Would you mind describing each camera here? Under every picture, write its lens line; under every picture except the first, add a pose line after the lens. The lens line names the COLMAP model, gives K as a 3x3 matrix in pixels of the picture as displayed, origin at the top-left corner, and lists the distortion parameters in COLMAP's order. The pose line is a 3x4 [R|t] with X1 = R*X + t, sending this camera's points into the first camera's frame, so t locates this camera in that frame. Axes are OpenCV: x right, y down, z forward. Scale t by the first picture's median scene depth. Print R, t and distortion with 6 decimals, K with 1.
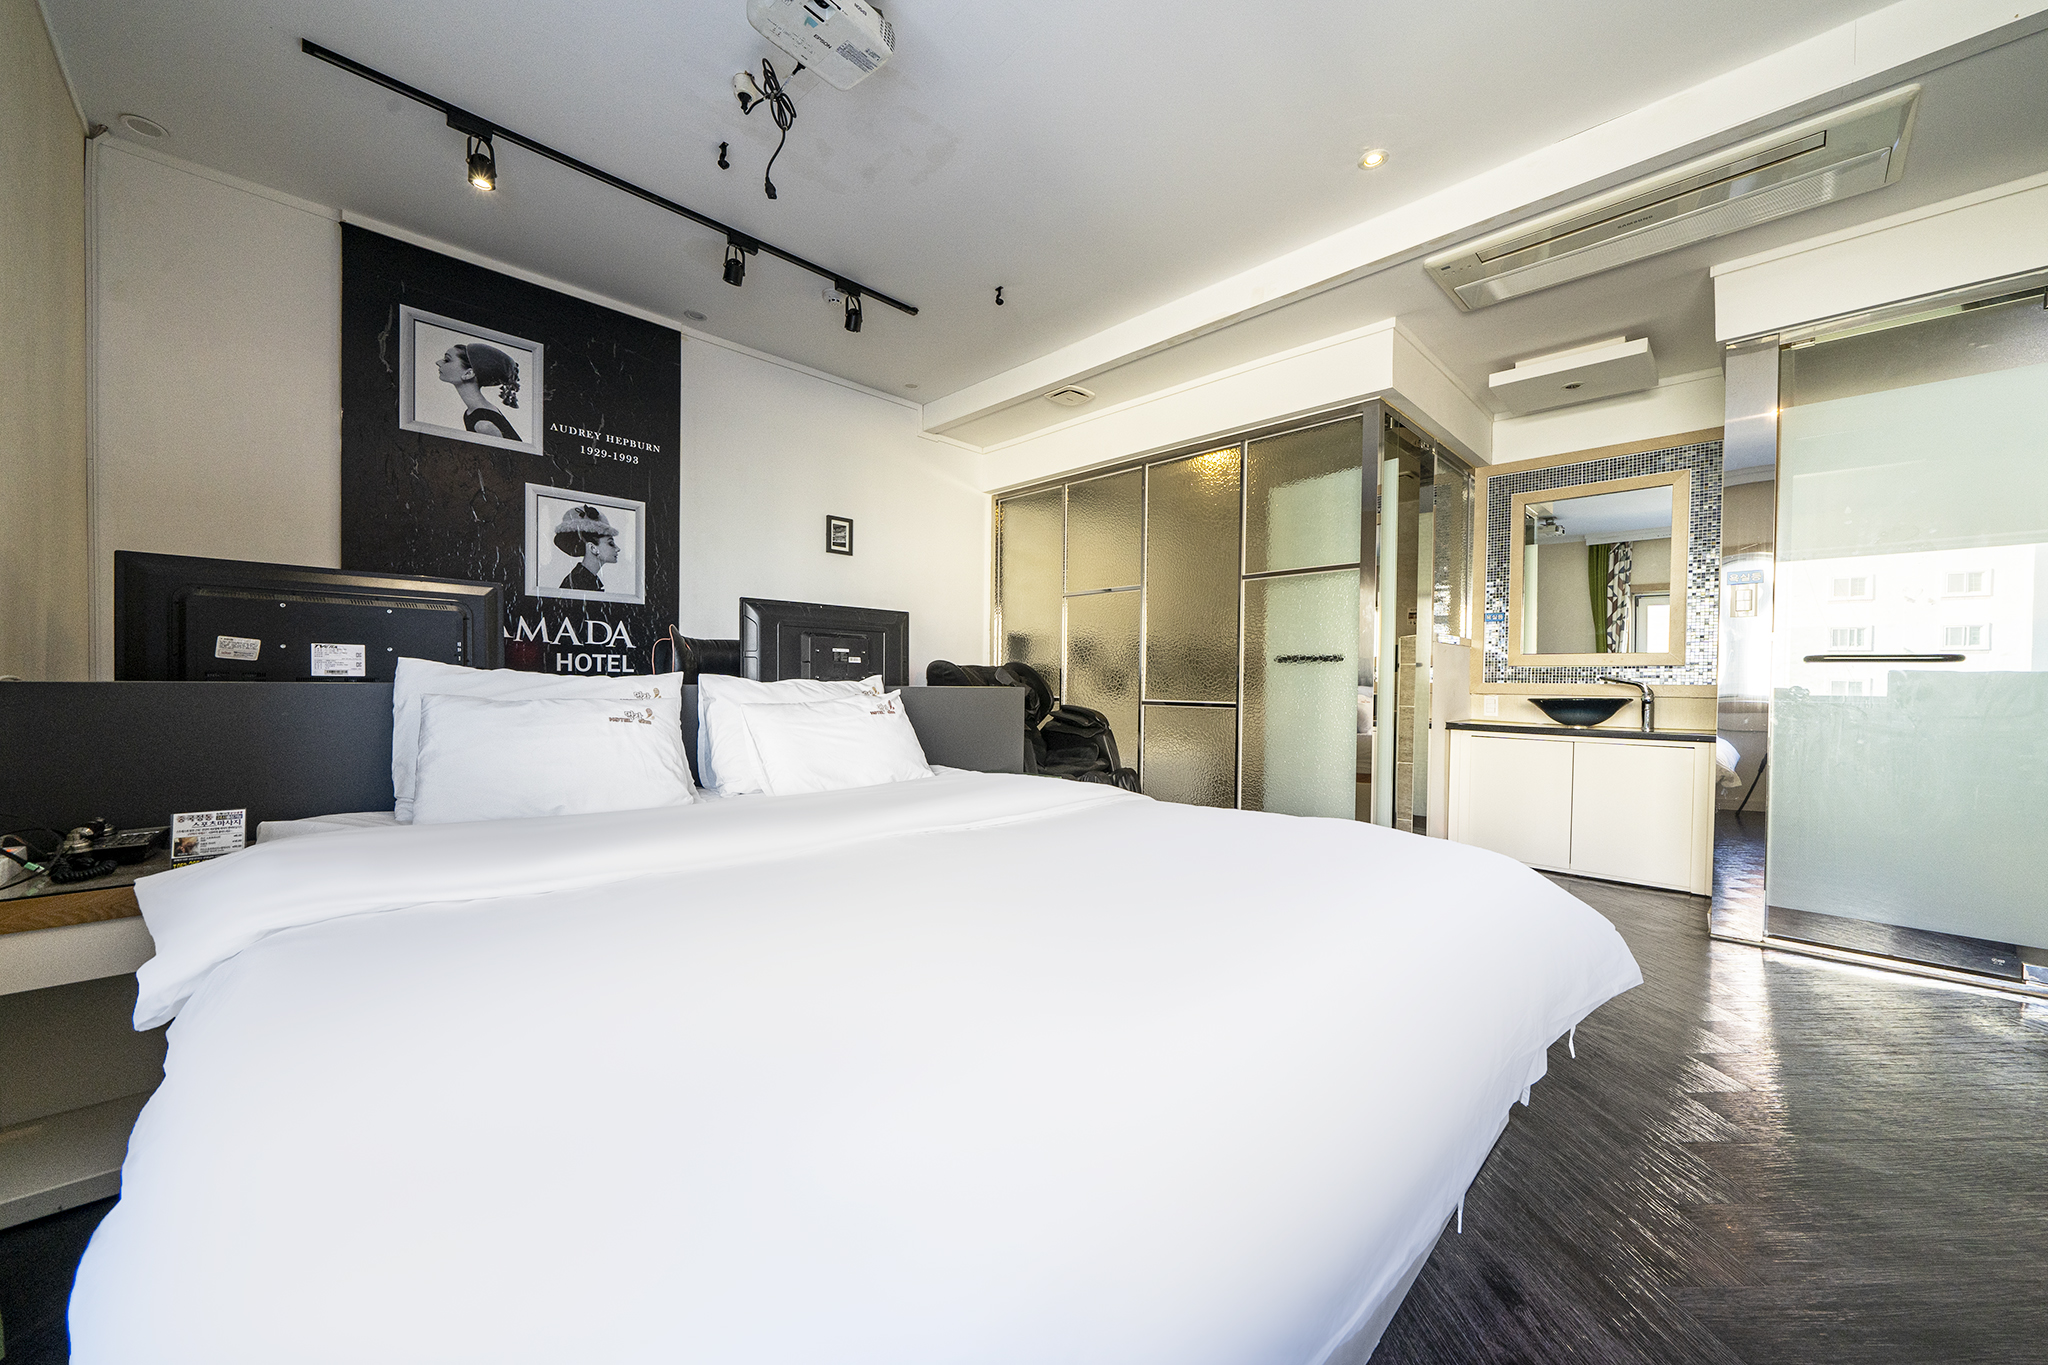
lens RADIAL K [[754.4, 0, 1025.6], [0, 754.4, 685.8], [0, 0, 1]] dist [-0.003154, -0.000252]
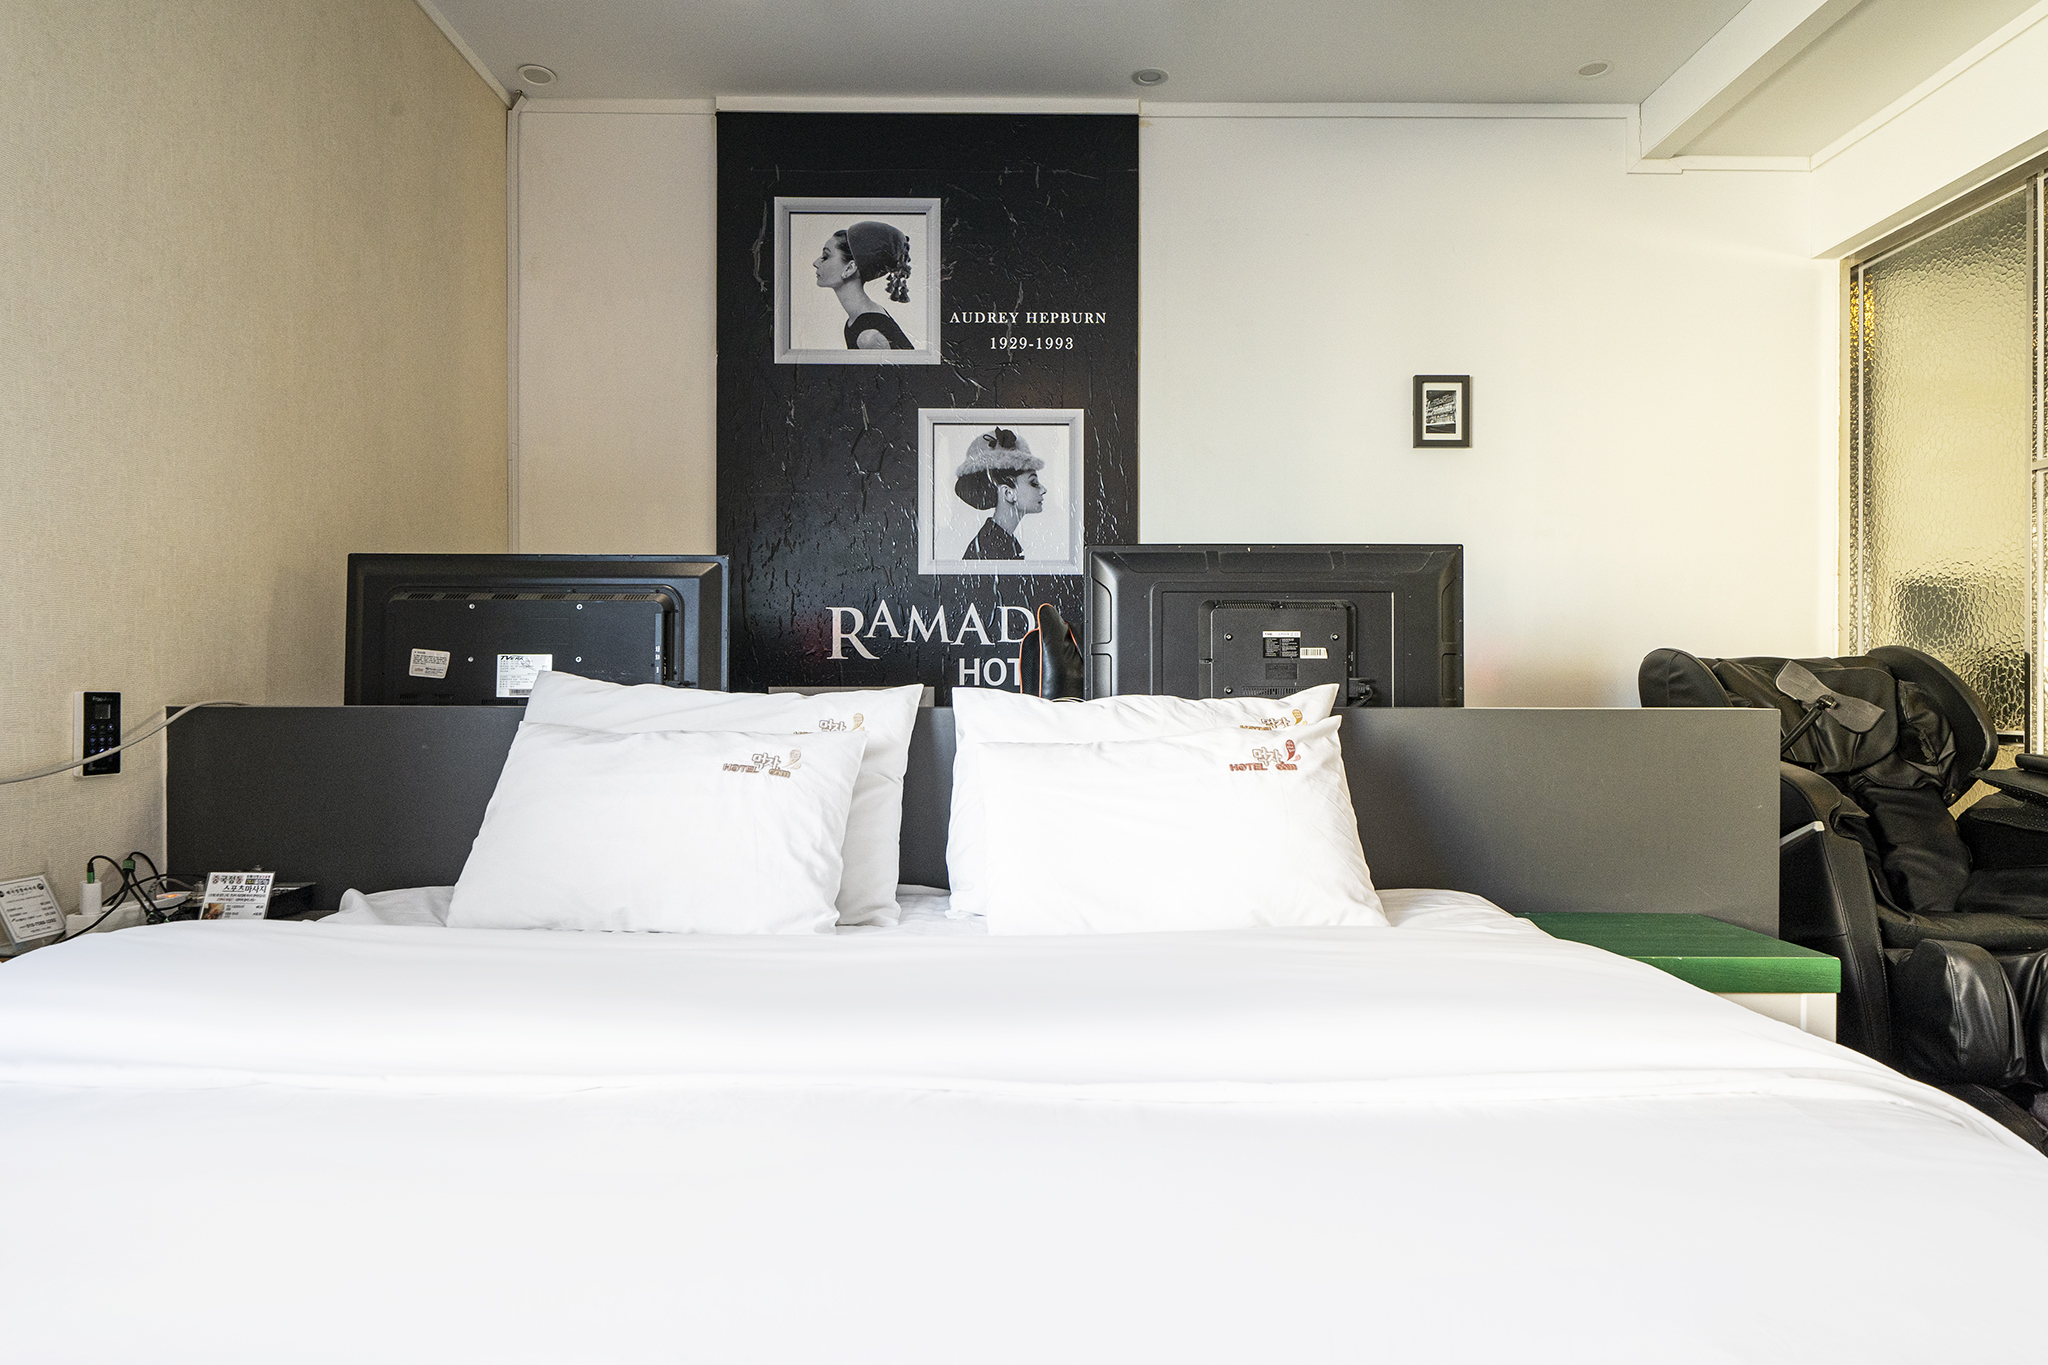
lens RADIAL K [[1214.5, 0, 1024.4], [0, 1214.5, 686.3], [0, 0, 1]] dist [0.003788, -0.001015]
pose [[0.711969, -0.014483, -0.702061, 0.164178], [0.003532, 0.999848, -0.017044, -0.000799], [0.702202, 0.009656, 0.711913, 0.285343]]
